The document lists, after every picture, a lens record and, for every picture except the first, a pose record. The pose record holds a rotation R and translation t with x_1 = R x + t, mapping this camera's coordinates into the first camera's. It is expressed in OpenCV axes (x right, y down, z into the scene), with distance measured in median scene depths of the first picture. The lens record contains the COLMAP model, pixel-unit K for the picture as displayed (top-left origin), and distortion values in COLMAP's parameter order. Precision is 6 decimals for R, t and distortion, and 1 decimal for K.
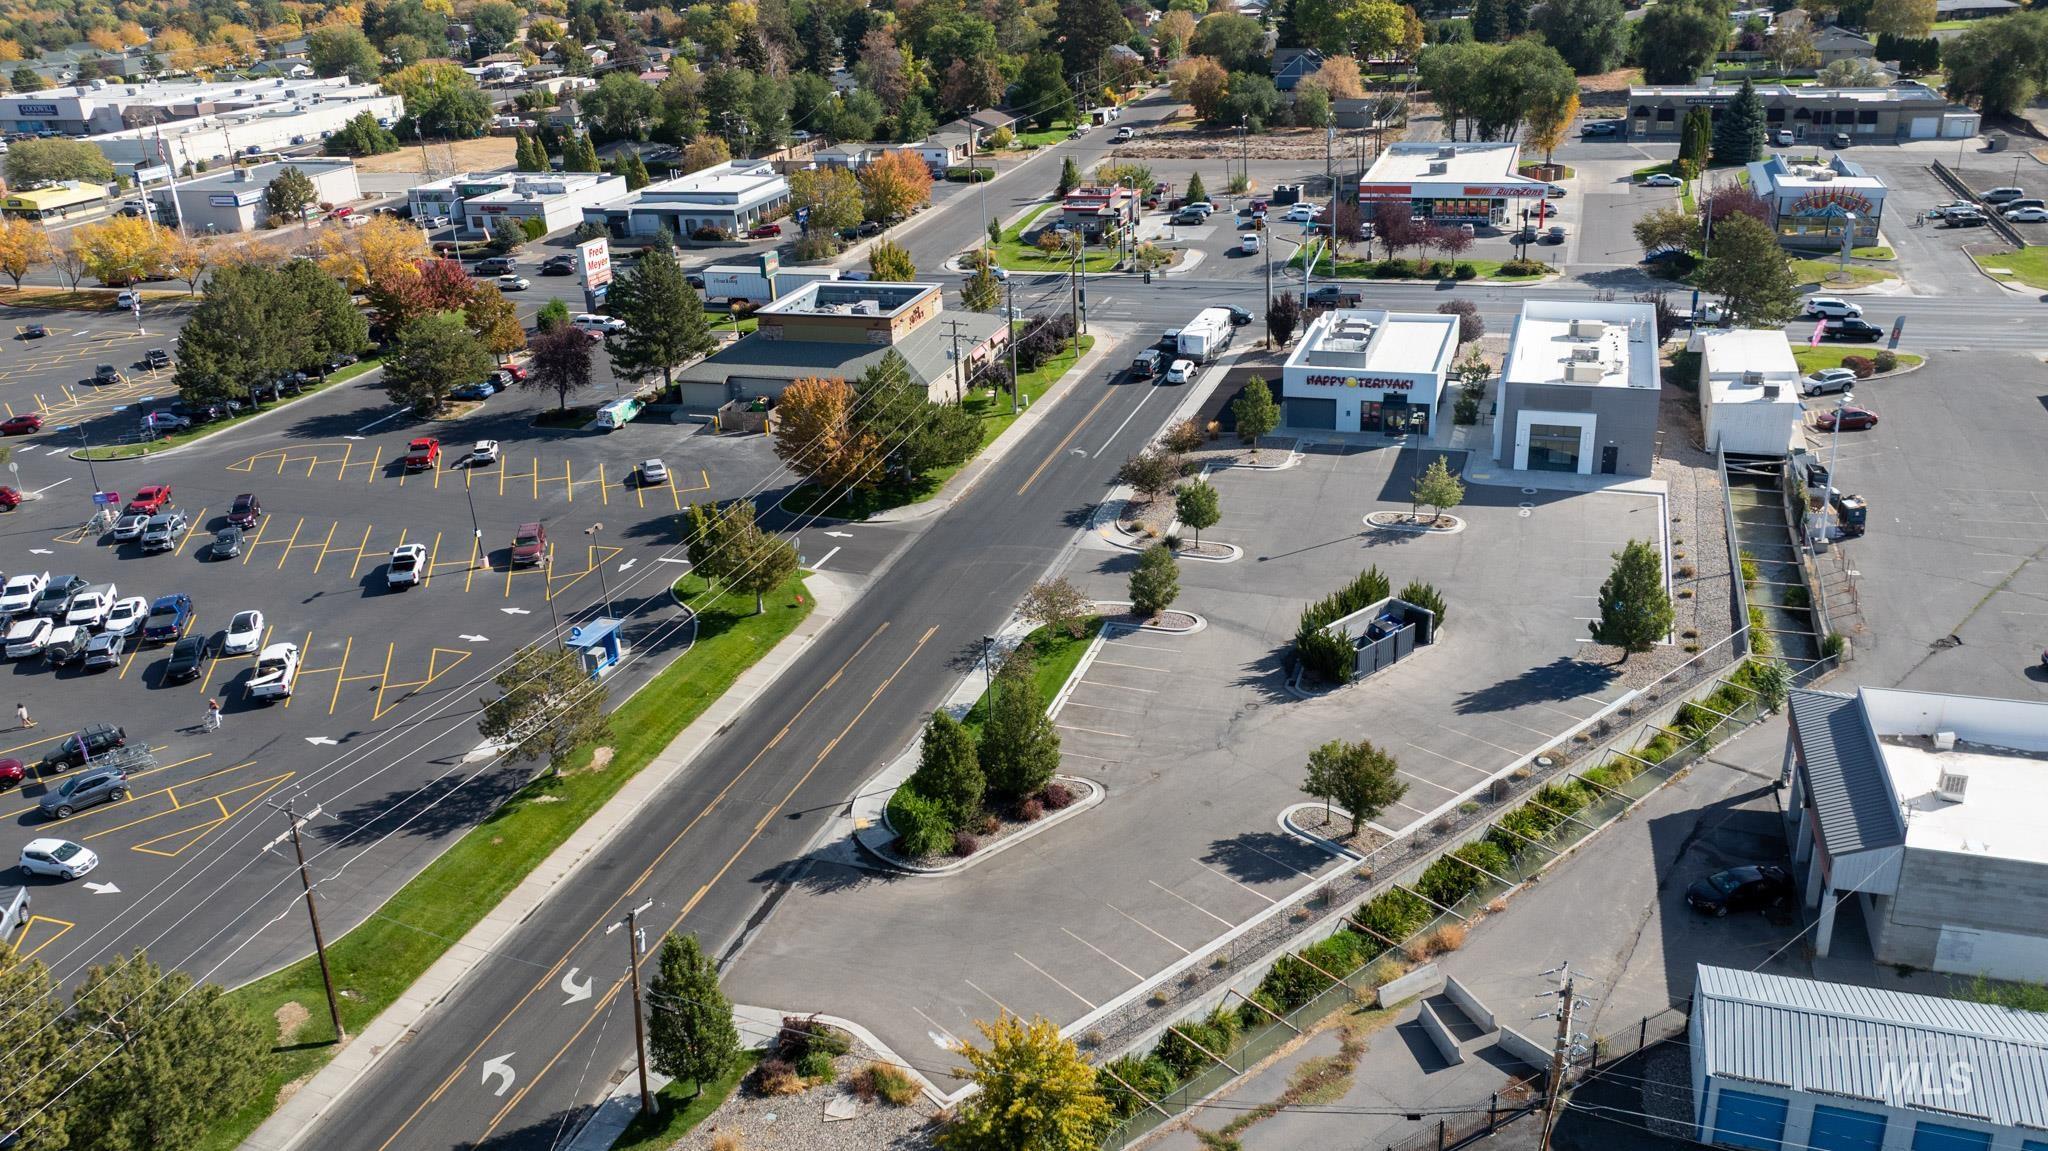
lens RADIAL K [[1560.4, 0, 1025.1], [0, 1560.4, 578.9], [0, 0, 1]] dist [-0.009880, -0.011765]
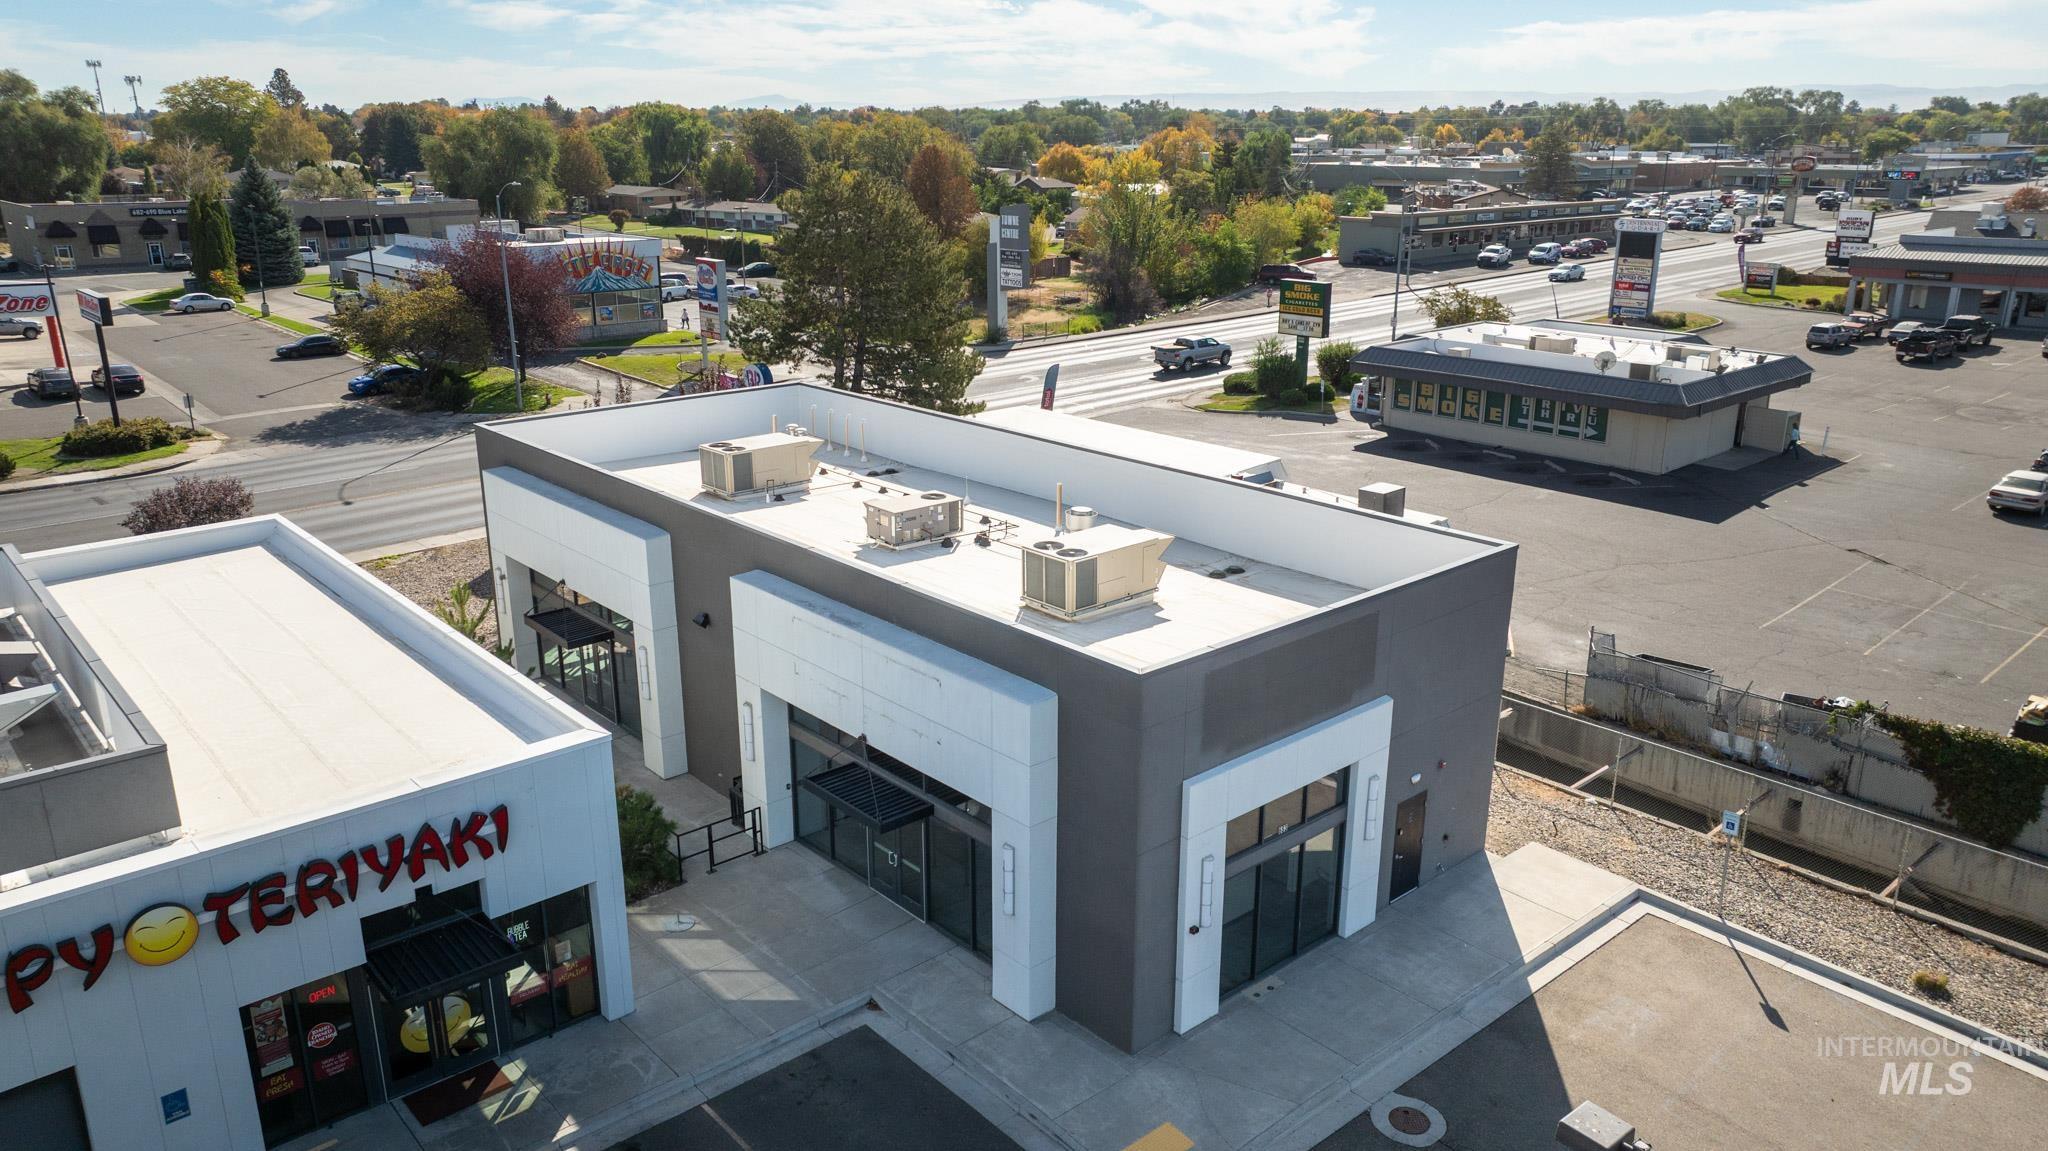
lens RADIAL K [[1448.3, 0, 1020.8], [0, 1448.3, 574.8], [0, 0, 1]] dist [-0.017612, 0.007950]
pose [[0.486597, -0.210802, 0.847813, 0.131844], [0.328421, 0.943407, 0.046075, -0.139942], [-0.809545, 0.256020, 0.528290, 0.835481]]
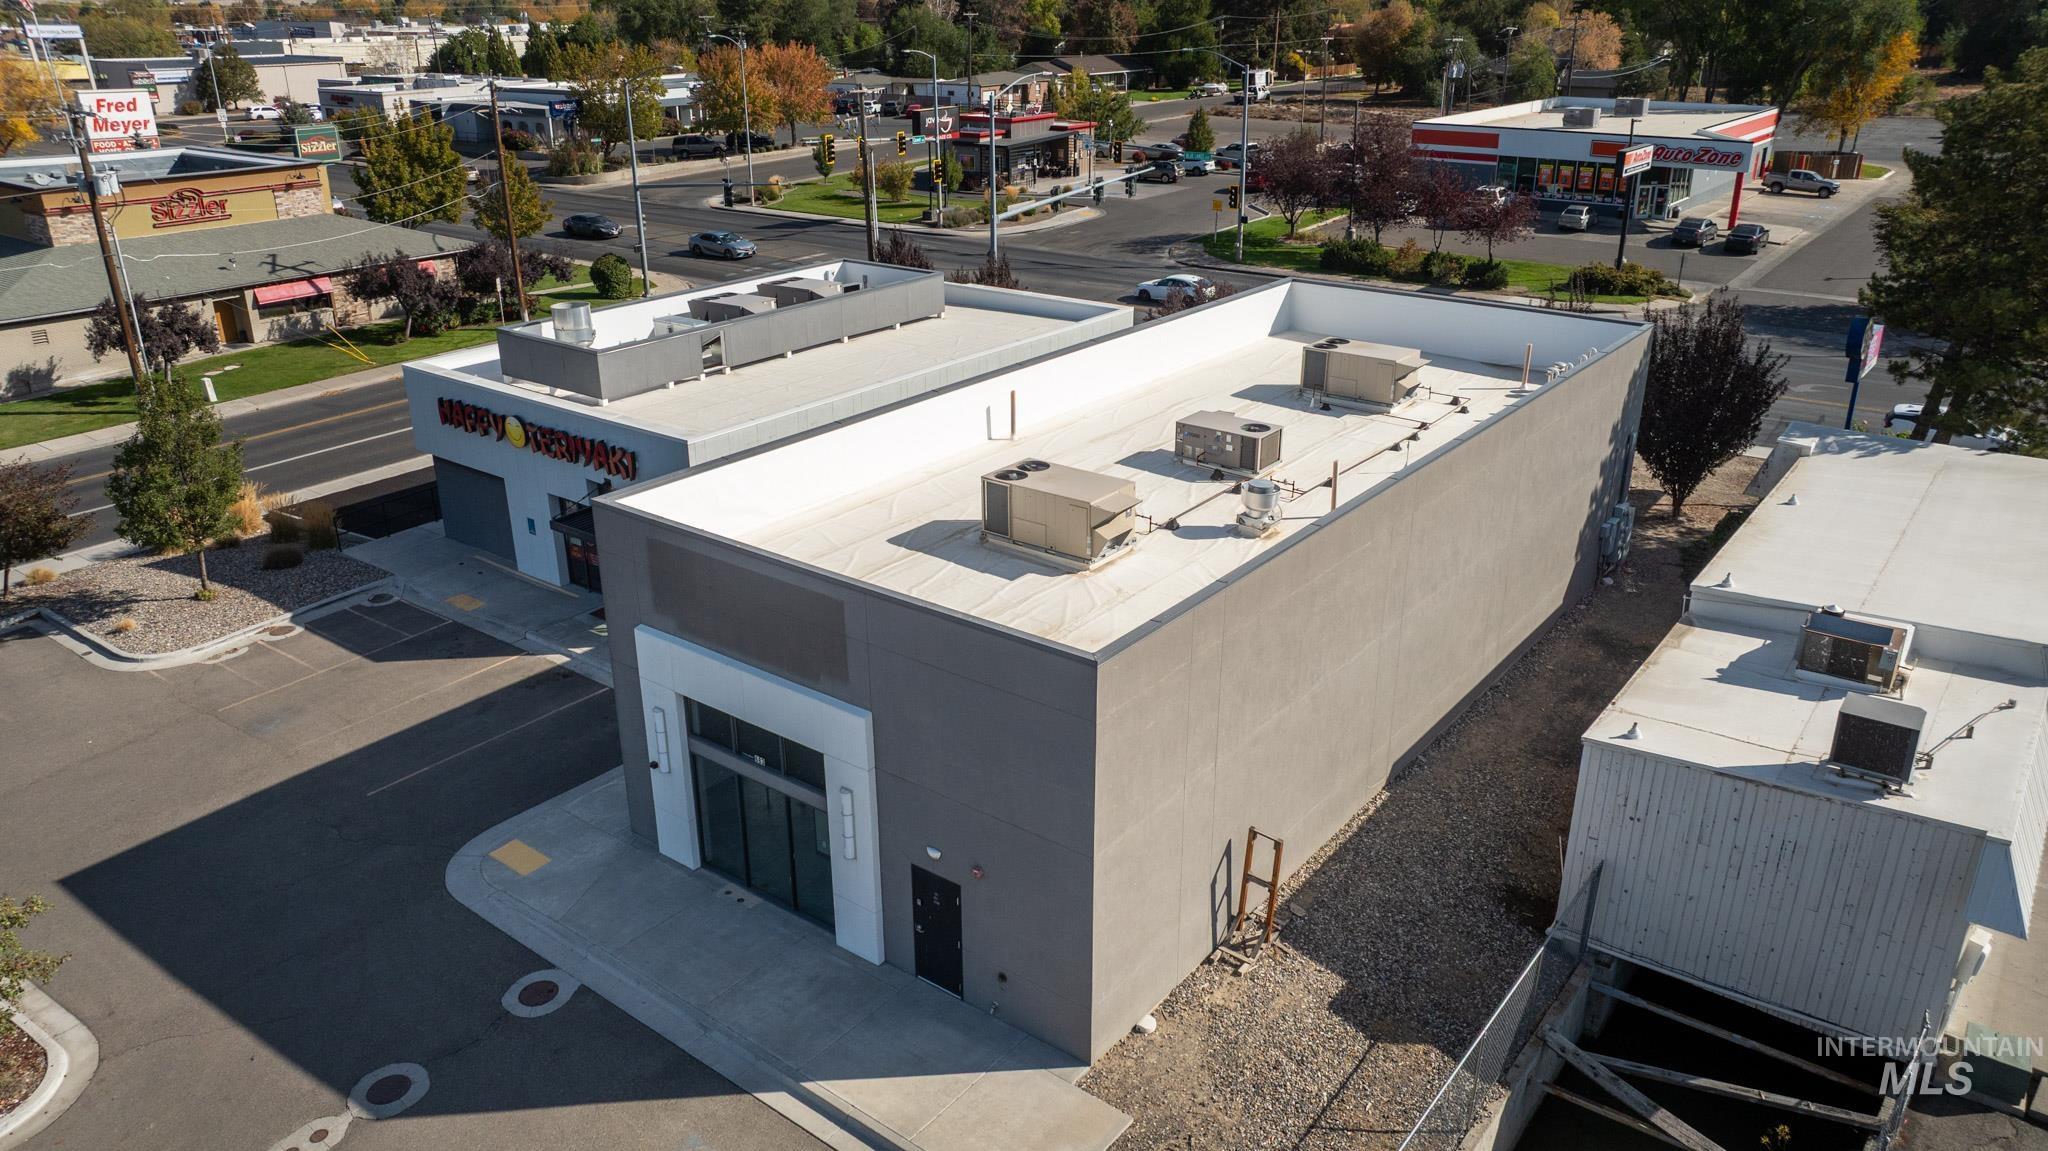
lens RADIAL K [[1448.3, 0, 1023.3], [0, 1448.3, 565.7], [0, 0, 1]] dist [-0.017612, 0.007950]
pose [[0.948414, 0.160670, -0.273305, 0.395977], [-0.167113, 0.985938, -0.000298, -0.116700], [0.269414, 0.045956, 0.961927, 0.742799]]
